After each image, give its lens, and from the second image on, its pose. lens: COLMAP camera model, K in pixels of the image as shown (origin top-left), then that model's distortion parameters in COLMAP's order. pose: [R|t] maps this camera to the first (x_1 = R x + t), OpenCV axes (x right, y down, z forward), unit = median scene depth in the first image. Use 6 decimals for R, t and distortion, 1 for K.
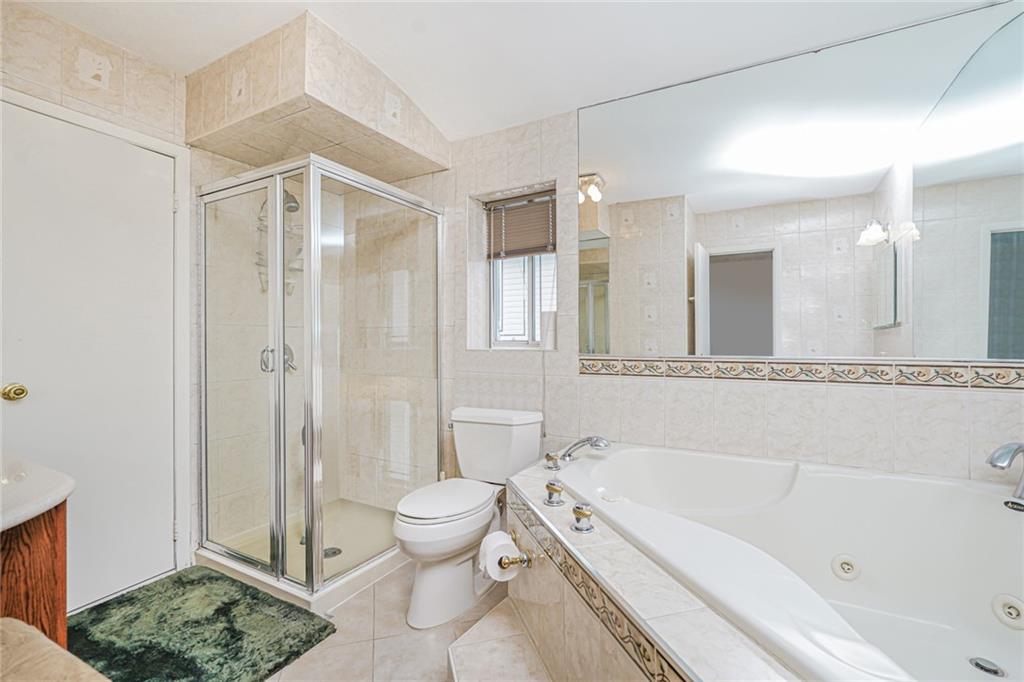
lens RADIAL K [[453.7, 0, 514.7], [0, 453.7, 343.7], [0, 0, 1]] dist [-0.010245, 0.000941]
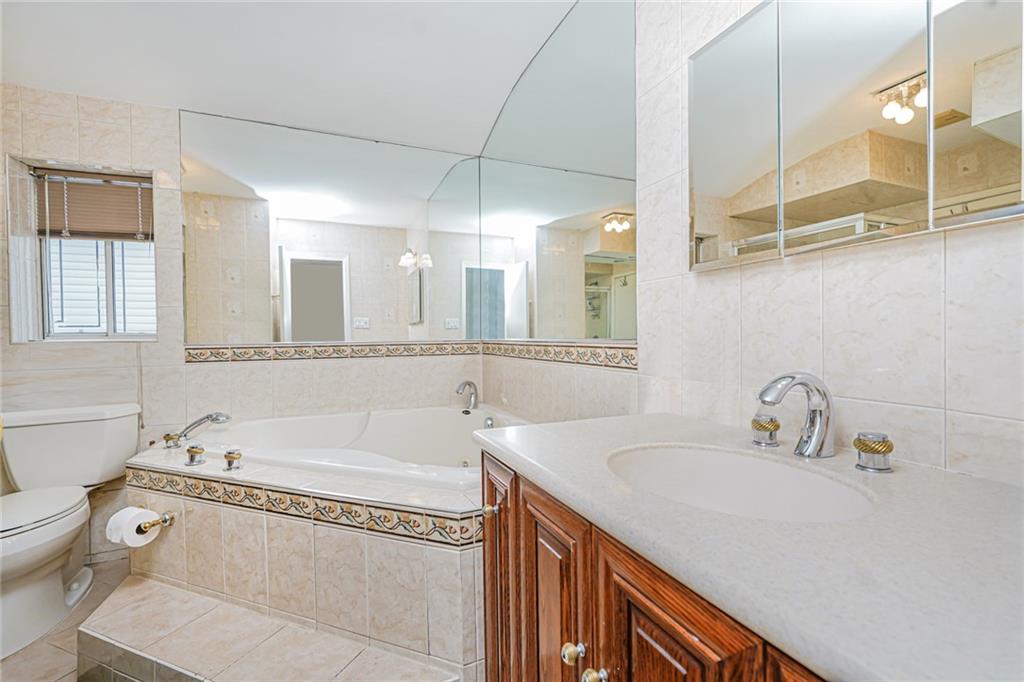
lens RADIAL K [[453.7, 0, 508.9], [0, 453.7, 344.8], [0, 0, 1]] dist [-0.010245, 0.000941]
pose [[0.633190, -0.020154, 0.773734, -0.192417], [0.012517, 0.999797, 0.015799, 0.017752], [-0.773895, -0.000319, 0.633313, -0.252184]]
